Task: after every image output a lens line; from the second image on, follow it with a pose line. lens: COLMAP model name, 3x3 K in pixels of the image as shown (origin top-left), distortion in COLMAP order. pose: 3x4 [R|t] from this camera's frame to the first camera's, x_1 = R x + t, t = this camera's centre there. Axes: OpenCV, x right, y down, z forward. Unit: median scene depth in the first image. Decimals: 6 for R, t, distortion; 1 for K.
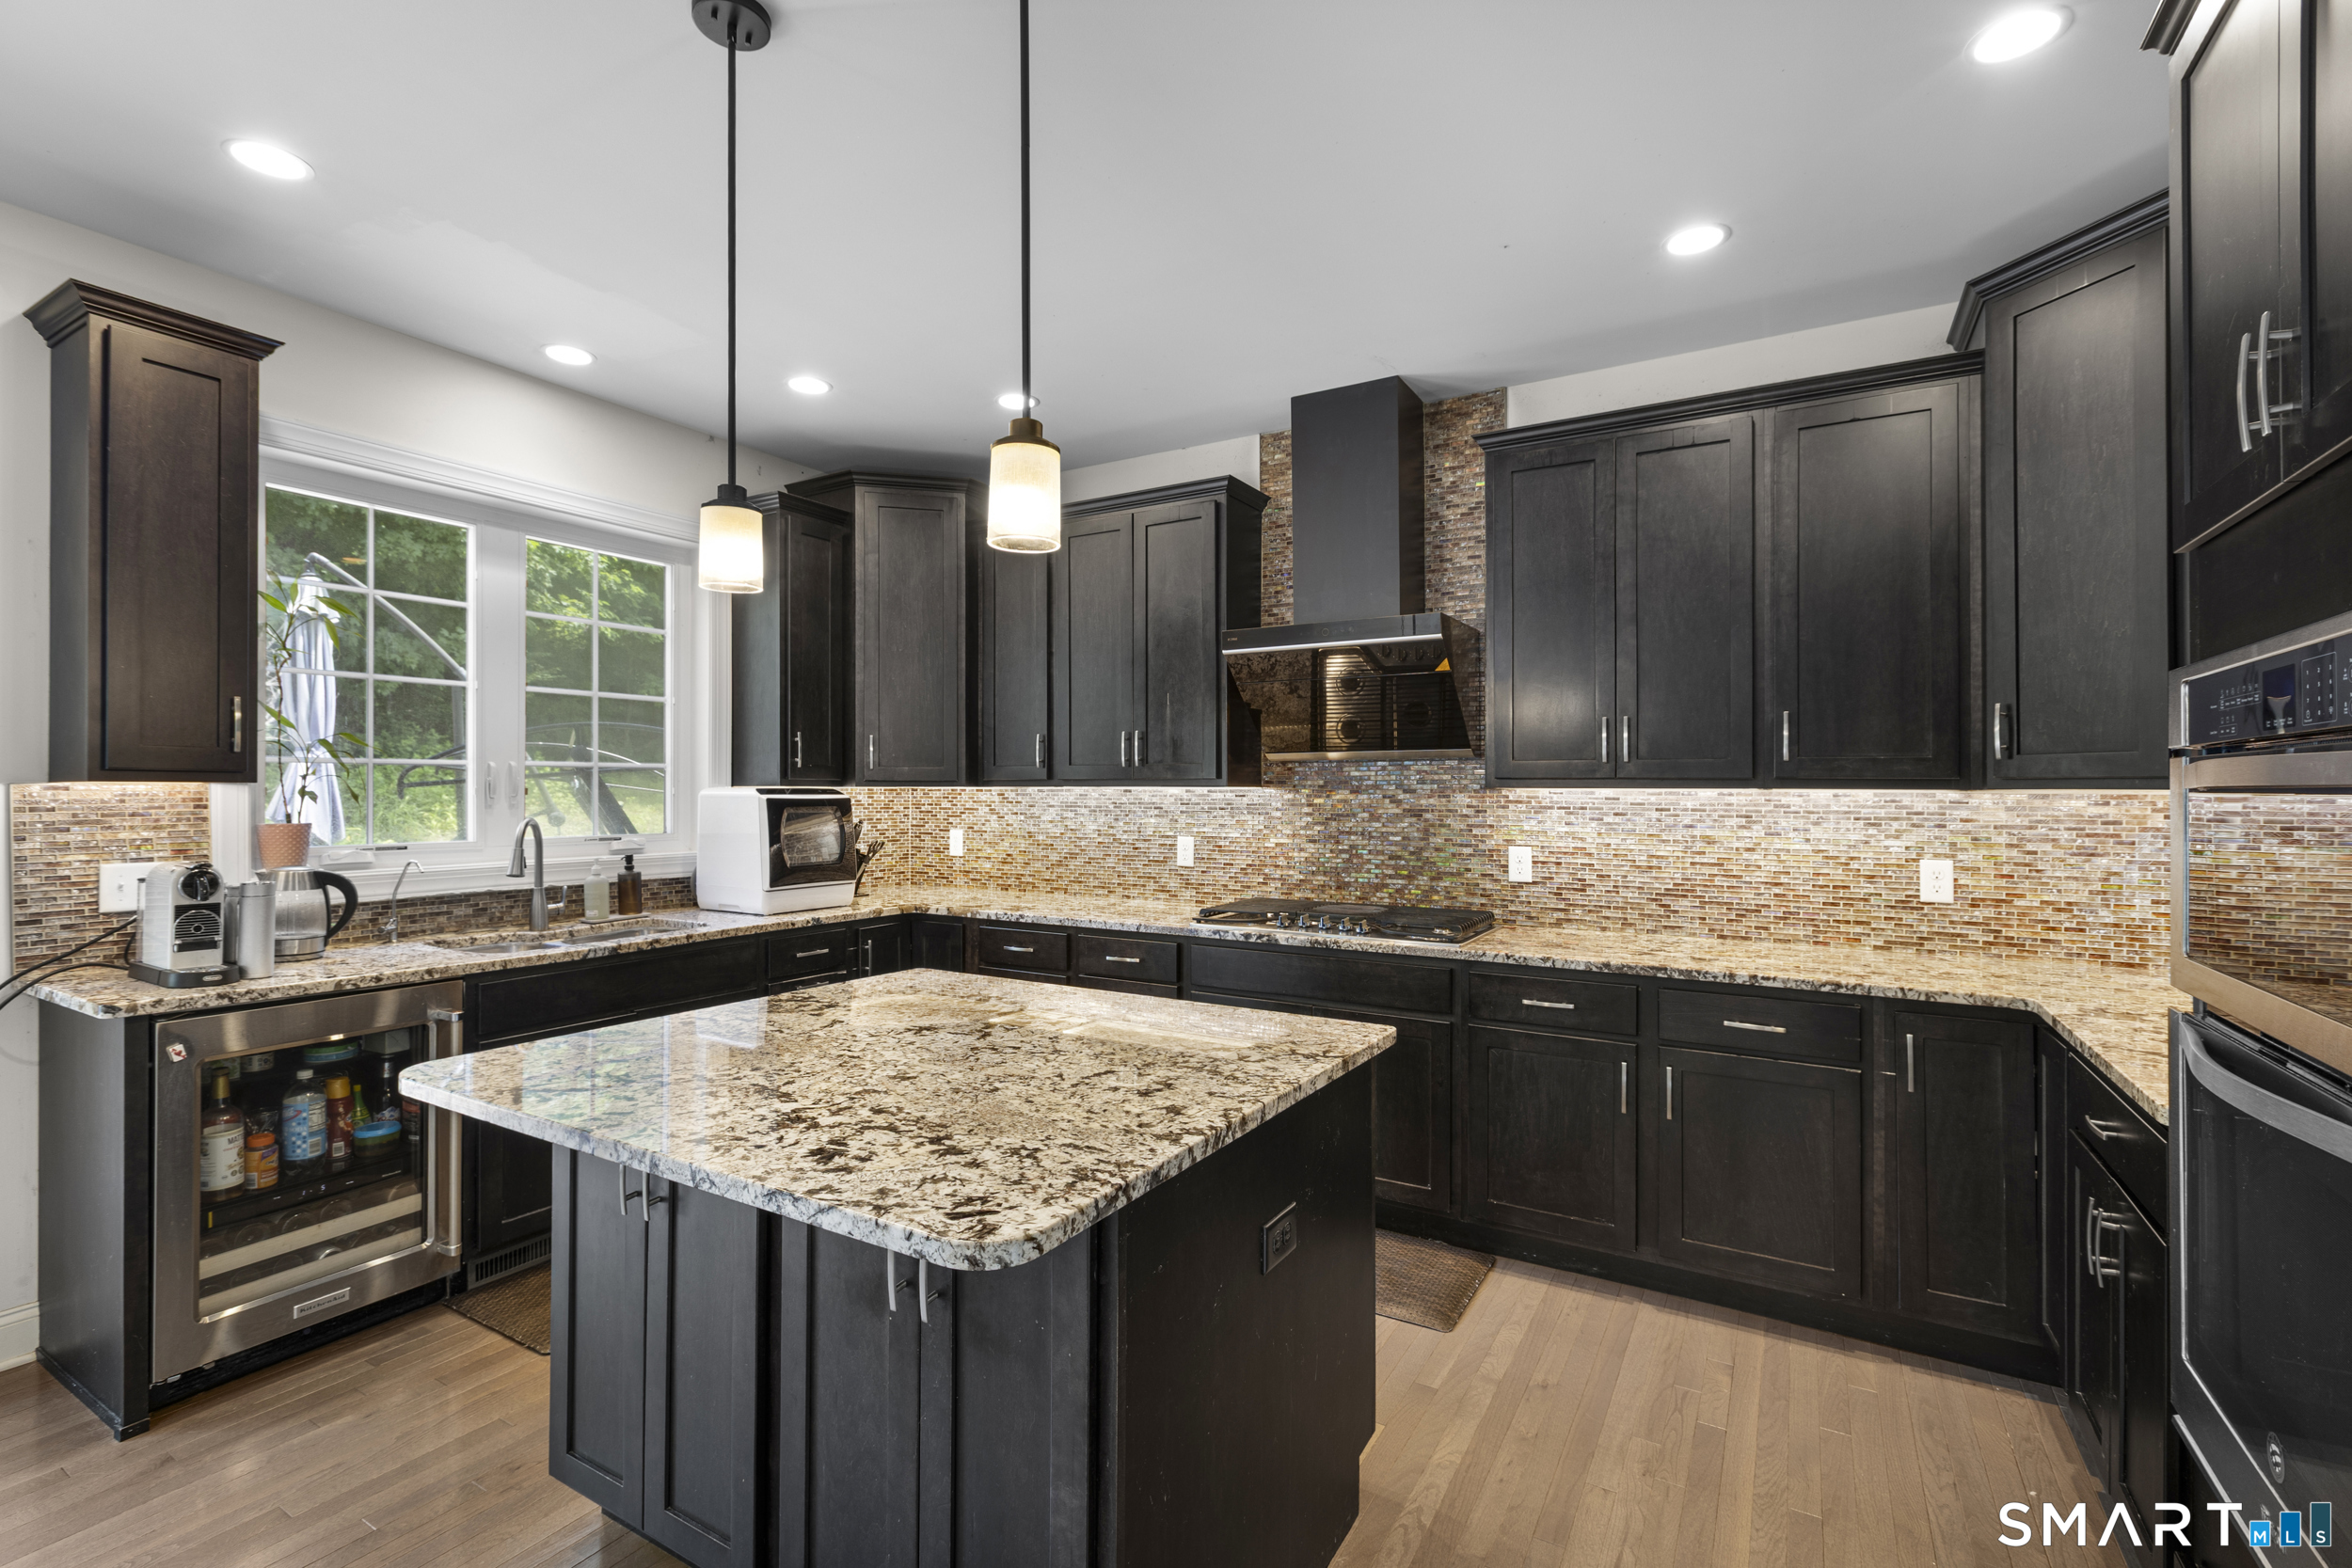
lens RADIAL K [[1049.2, 0, 1167.9], [0, 1049.2, 787.8], [0, 0, 1]] dist [0.003889, 0.000109]
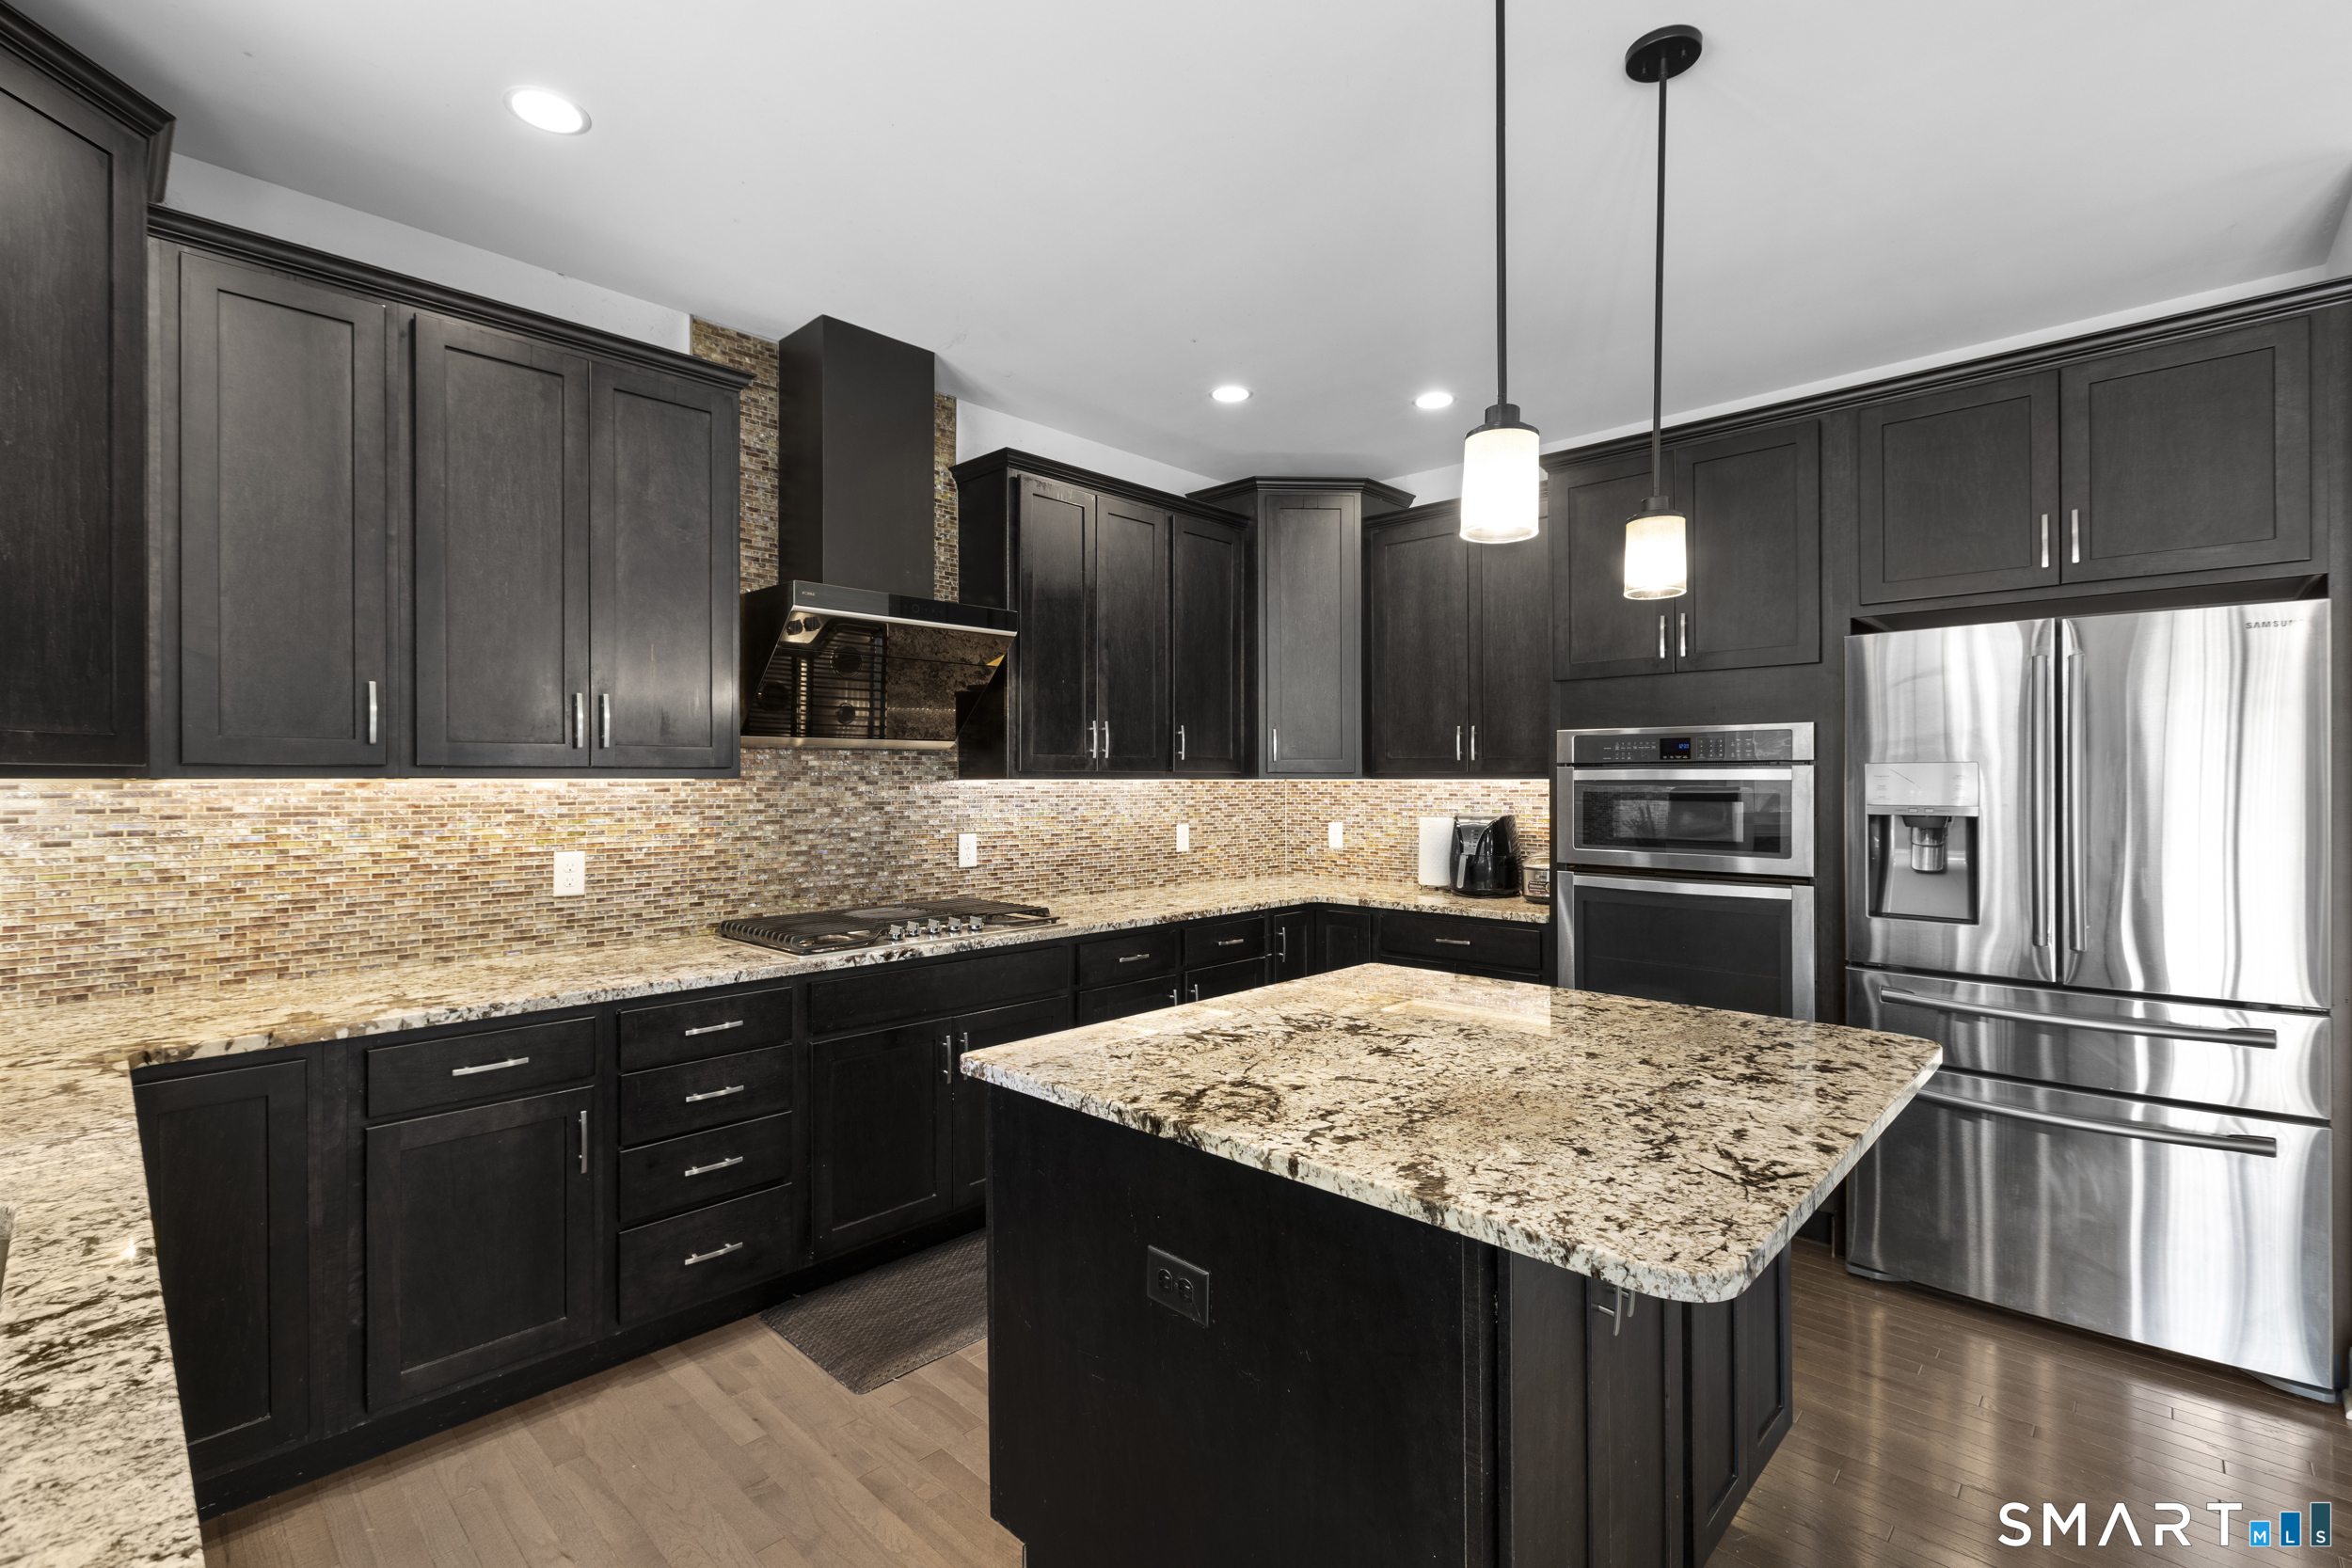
lens RADIAL K [[1049.2, 0, 1166.8], [0, 1049.2, 776.1], [0, 0, 1]] dist [0.003889, 0.000109]
pose [[0.232204, 0.000744, 0.972667, -0.624841], [0.000675, 0.999999, -0.000926, -0.001558], [-0.972667, 0.000872, 0.232204, 0.530540]]
